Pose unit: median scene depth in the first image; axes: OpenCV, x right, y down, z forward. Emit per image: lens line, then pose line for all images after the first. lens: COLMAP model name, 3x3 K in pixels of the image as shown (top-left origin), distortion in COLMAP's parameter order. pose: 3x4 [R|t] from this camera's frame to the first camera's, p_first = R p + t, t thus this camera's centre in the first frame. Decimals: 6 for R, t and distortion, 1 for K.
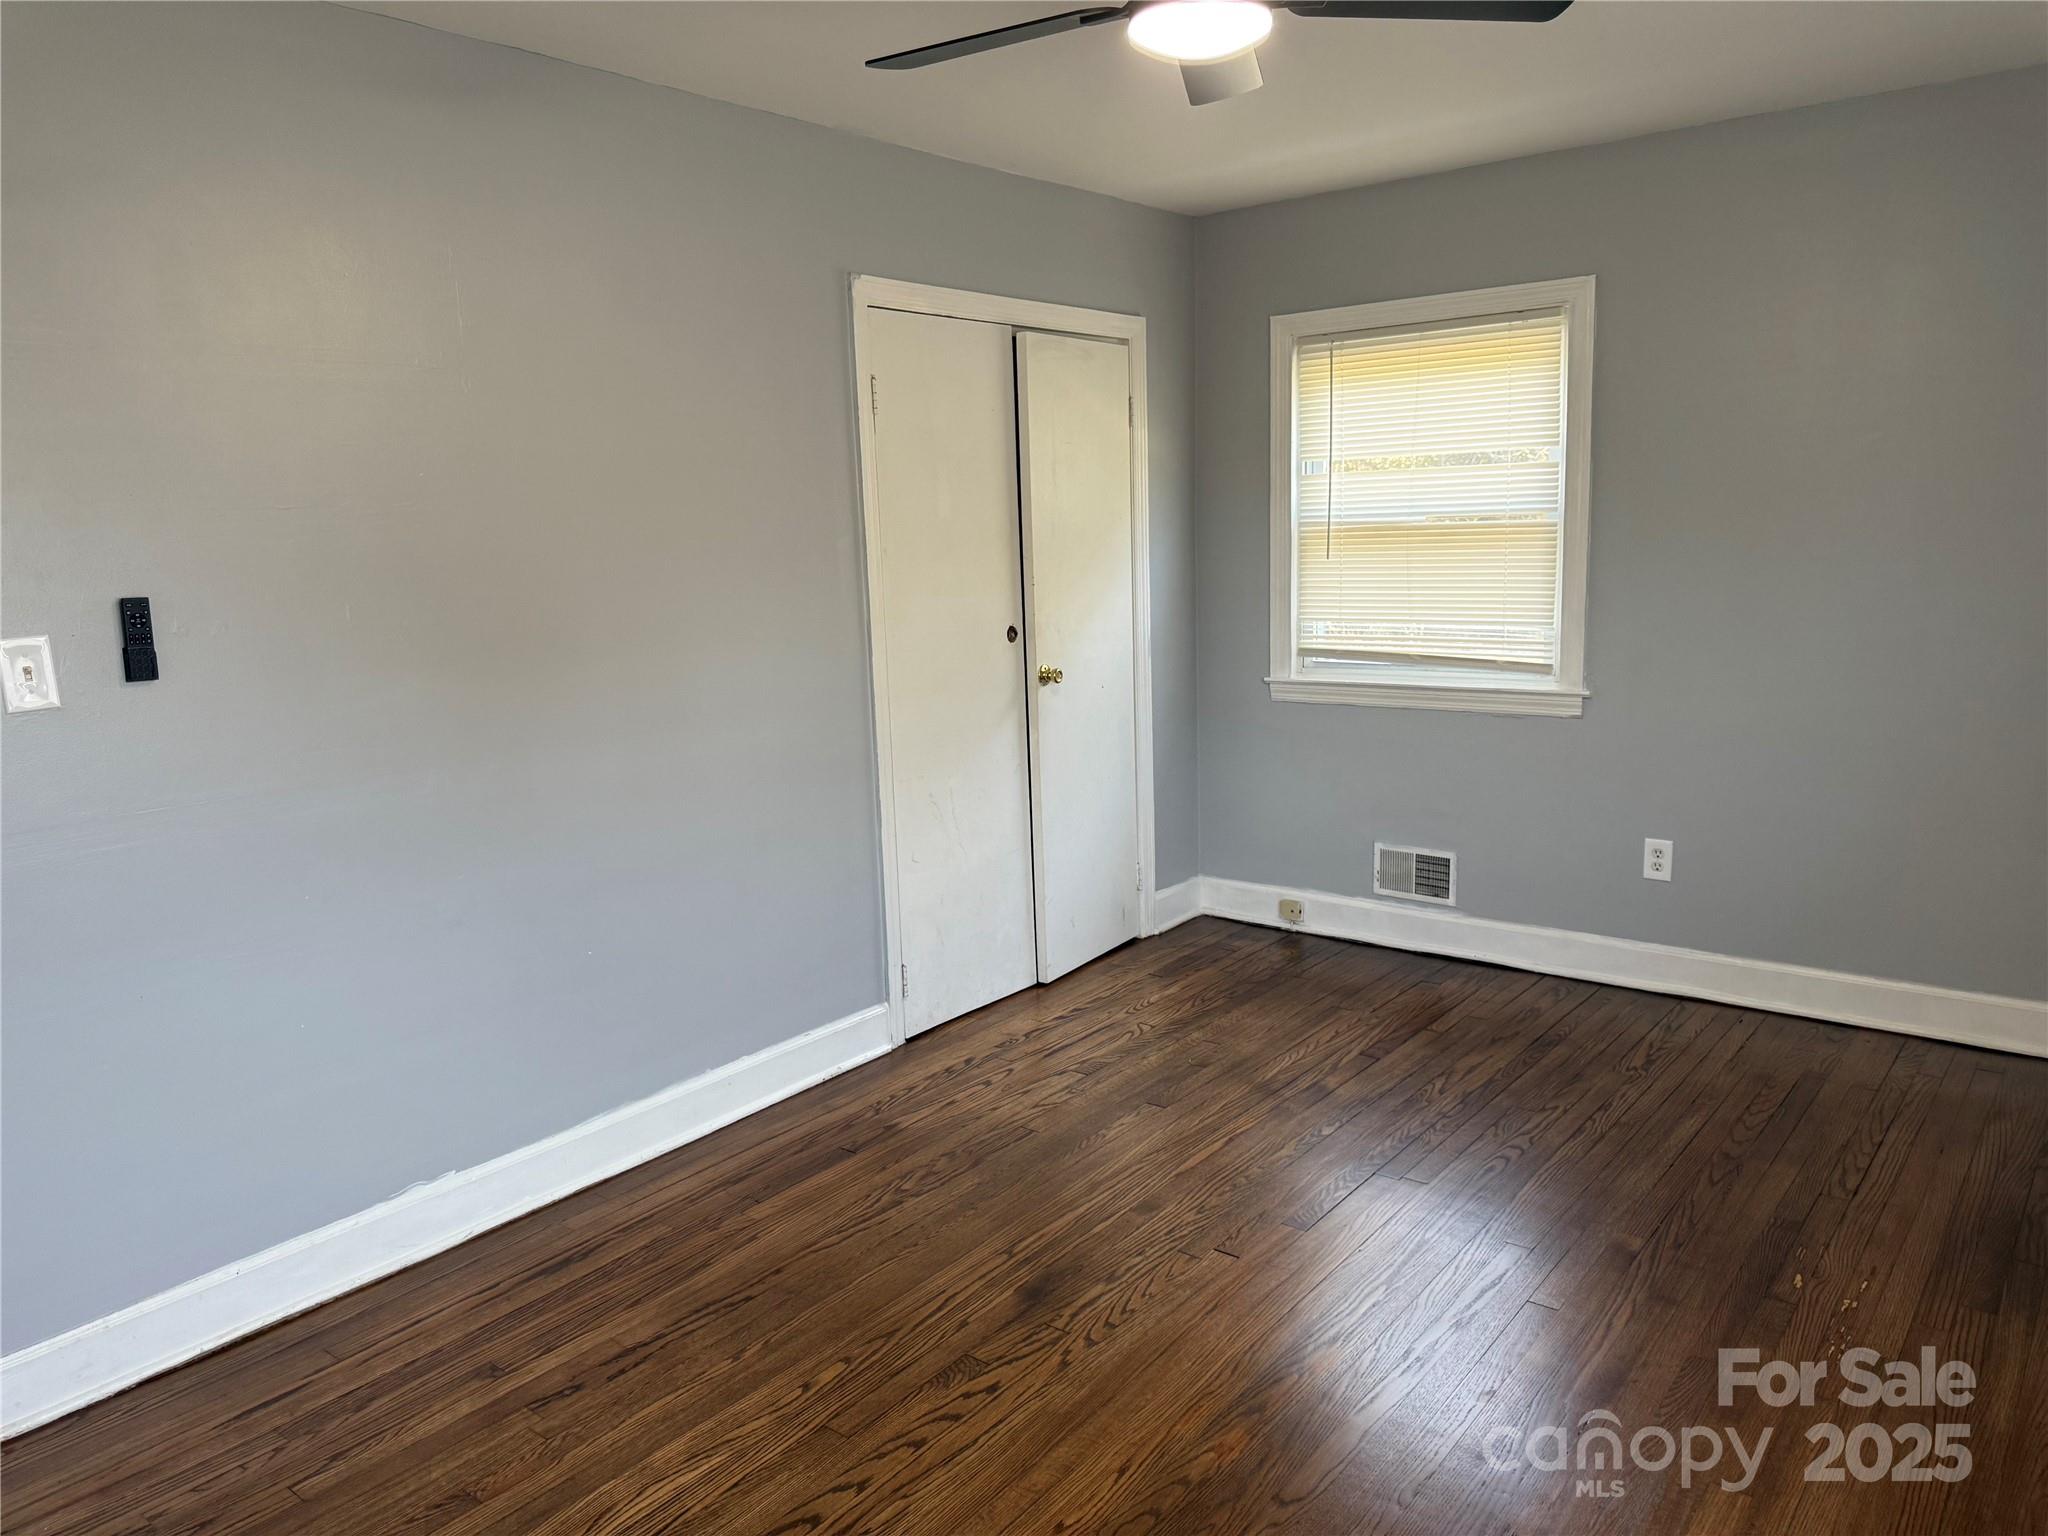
lens RADIAL K [[1458.4, 0, 1027.5], [0, 1458.4, 761.4], [0, 0, 1]] dist [0.047007, -0.001090]
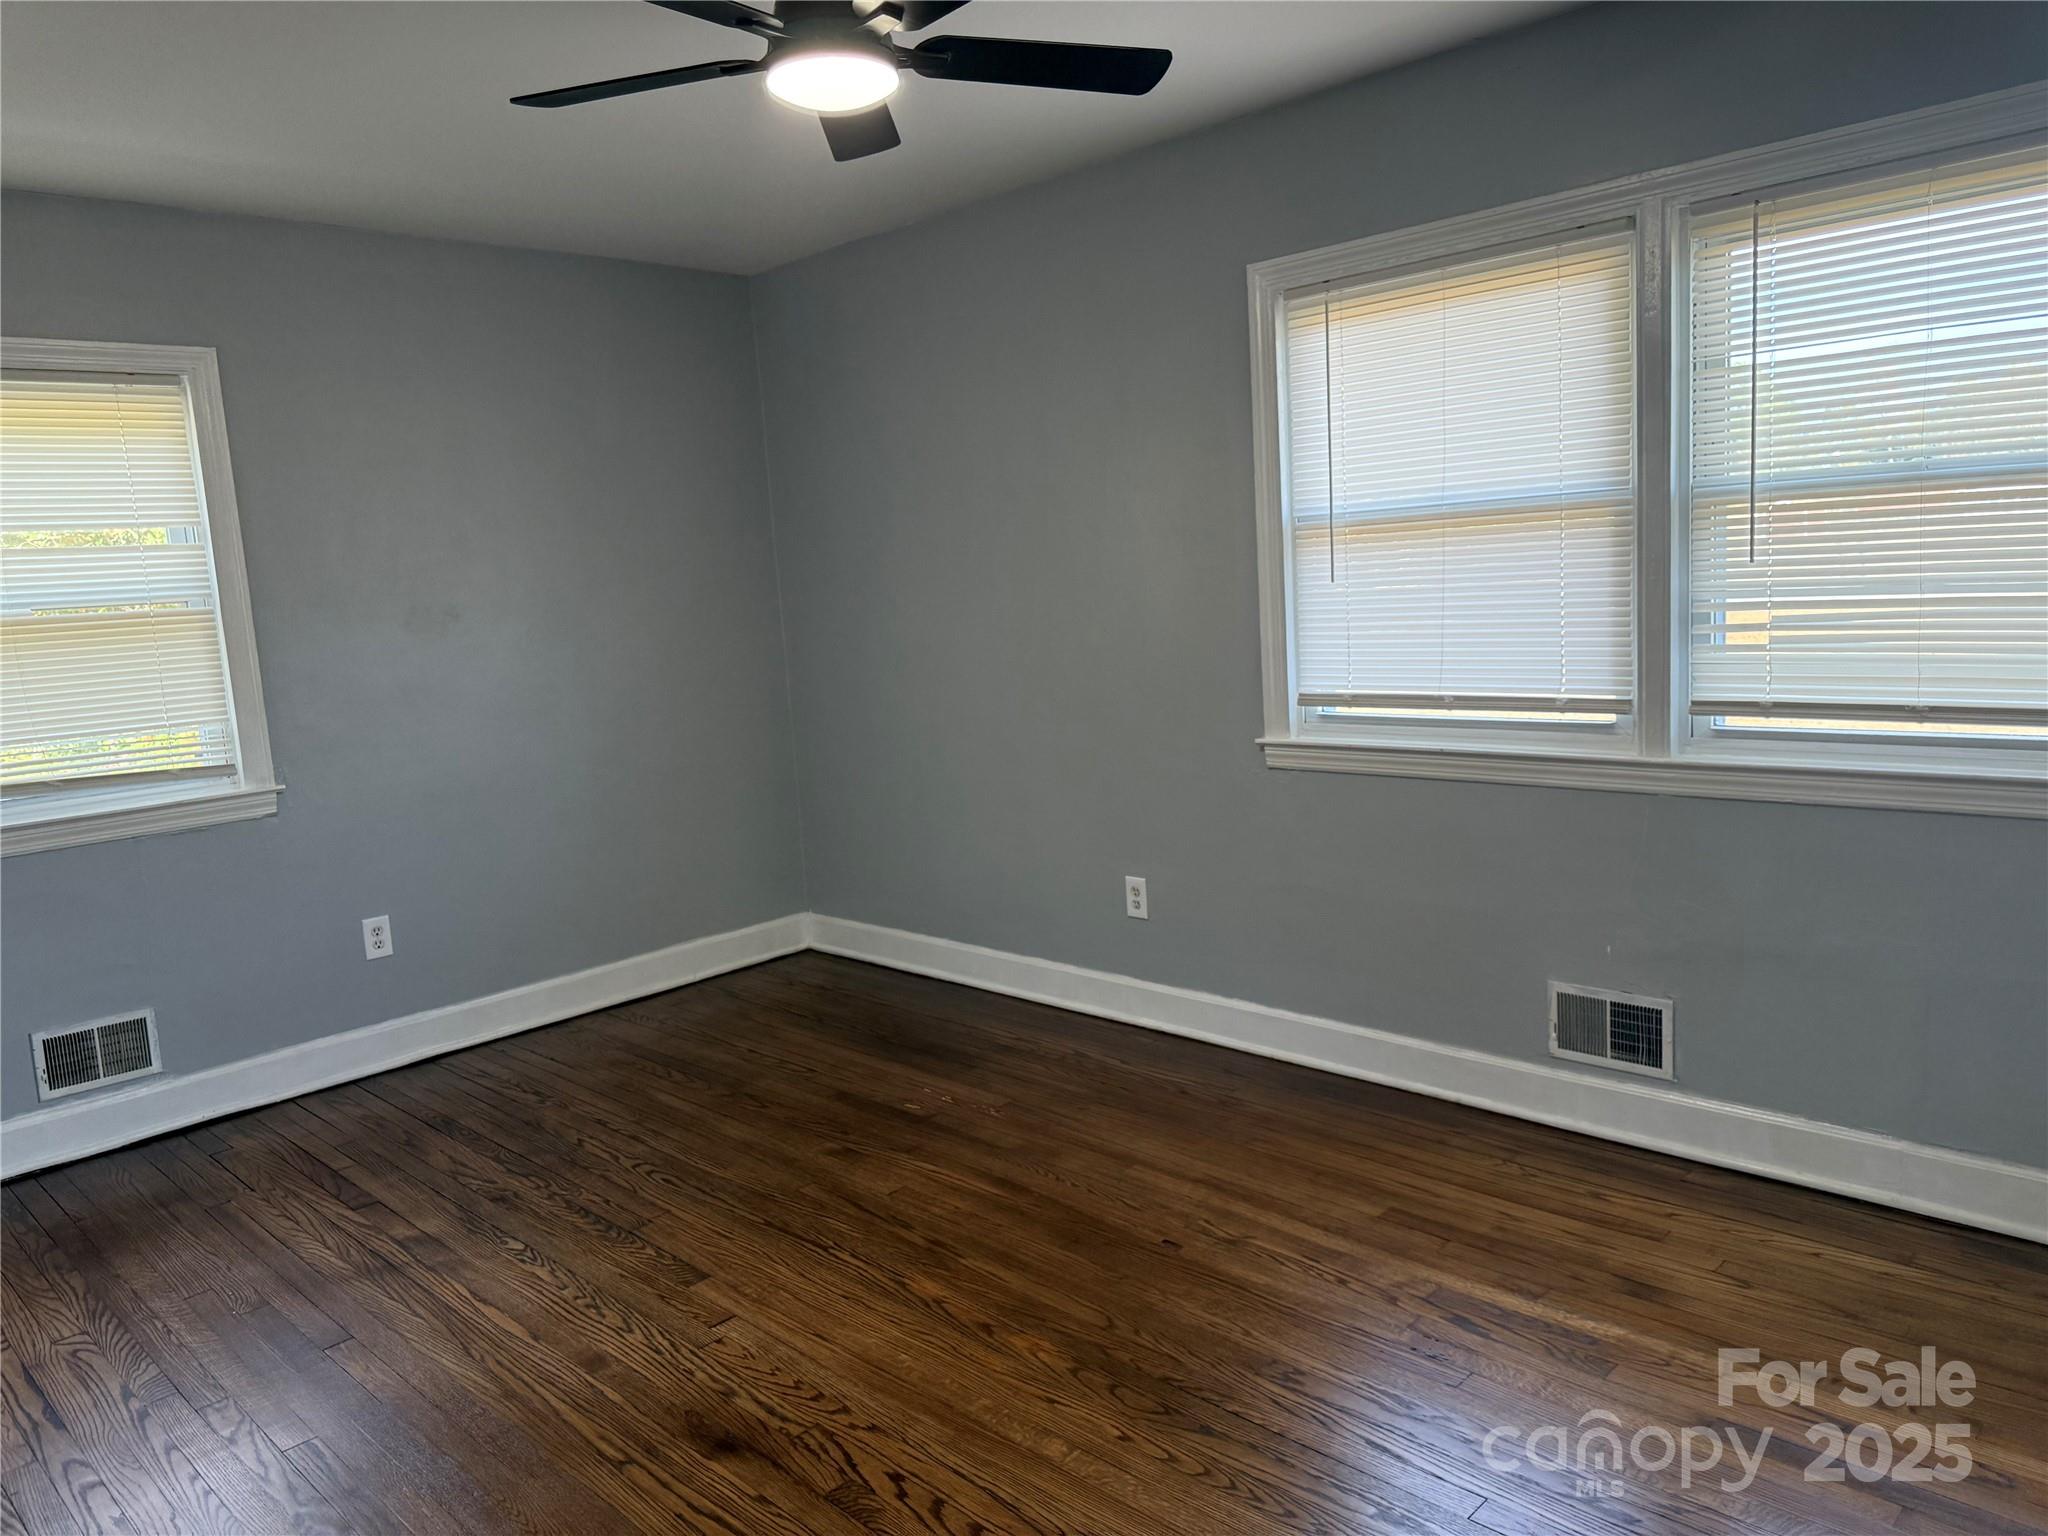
lens RADIAL K [[1458.4, 0, 1027.5], [0, 1458.4, 761.4], [0, 0, 1]] dist [0.047007, -0.001090]
pose [[0.118457, -0.112142, 0.986606, -0.514135], [0.220701, 0.971722, 0.083952, -0.037860], [-0.968121, 0.207800, 0.139857, 0.416233]]
